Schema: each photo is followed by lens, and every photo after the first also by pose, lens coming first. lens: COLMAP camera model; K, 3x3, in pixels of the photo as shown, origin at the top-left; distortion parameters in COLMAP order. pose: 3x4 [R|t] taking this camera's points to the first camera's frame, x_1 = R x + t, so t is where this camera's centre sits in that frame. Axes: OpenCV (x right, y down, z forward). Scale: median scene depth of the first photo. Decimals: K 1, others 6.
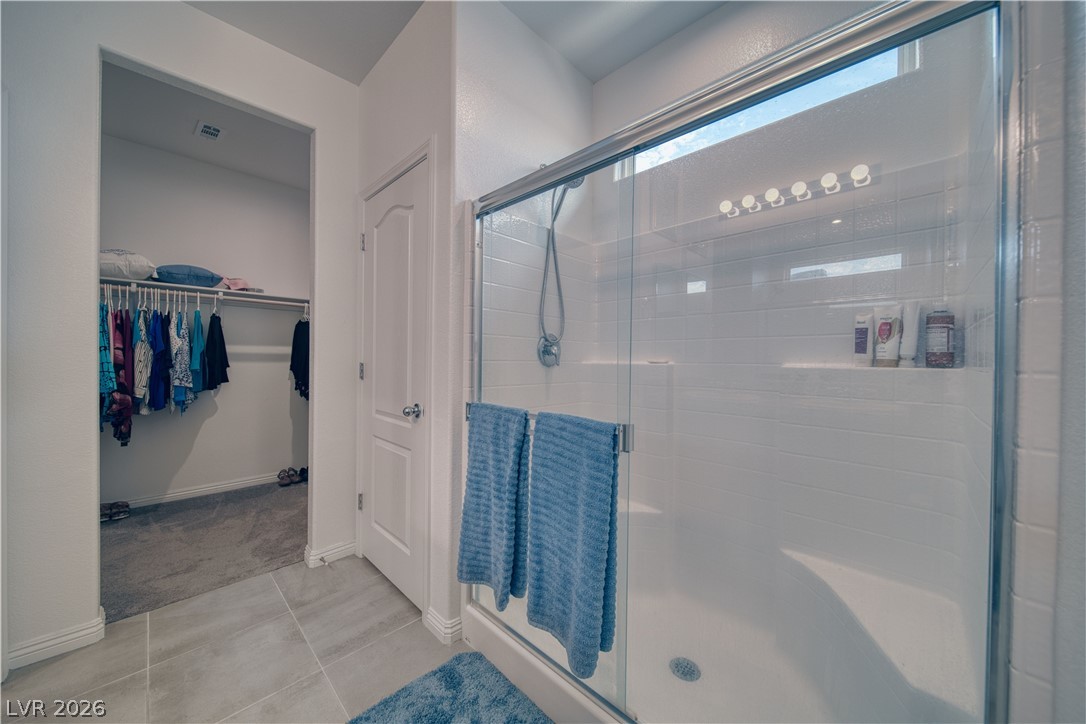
lens RADIAL K [[380.5, 0, 542.6], [0, 380.5, 361.5], [0, 0, 1]] dist [-0.002414, -0.000624]
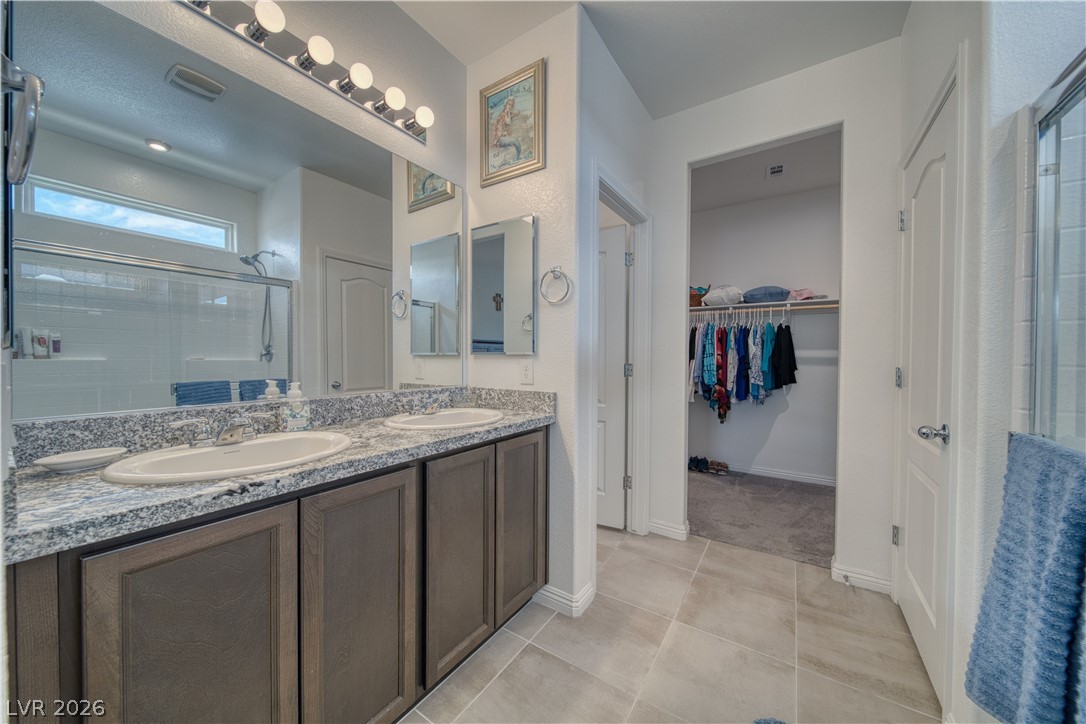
lens RADIAL K [[380.5, 0, 542.6], [0, 380.5, 361.5], [0, 0, 1]] dist [-0.002414, -0.000624]
pose [[0.185119, 0.003409, -0.982710, 0.200330], [-0.015550, 0.999879, 0.000539, 0.001871], [0.982593, 0.015181, 0.185149, 0.090590]]
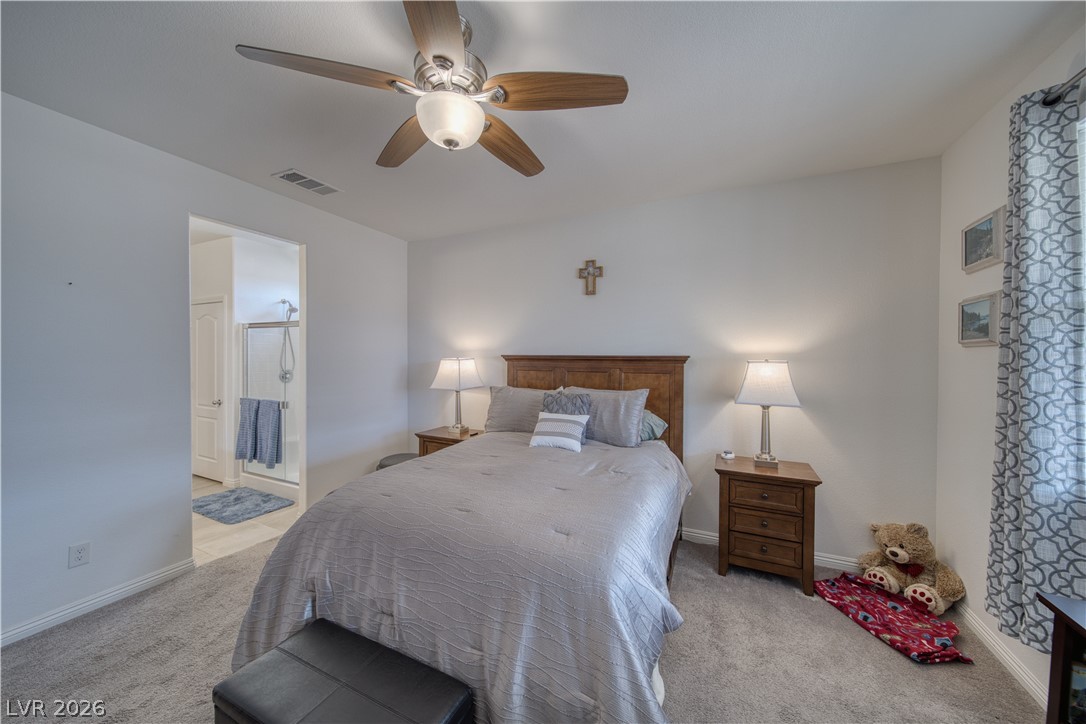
lens RADIAL K [[380.5, 0, 542.6], [0, 380.5, 361.5], [0, 0, 1]] dist [-0.002414, -0.000624]
pose [[0.946407, -0.009286, 0.322843, 0.710642], [0.009403, 0.999955, 0.001196, -0.099383], [-0.322840, 0.001904, 0.946452, -1.661613]]
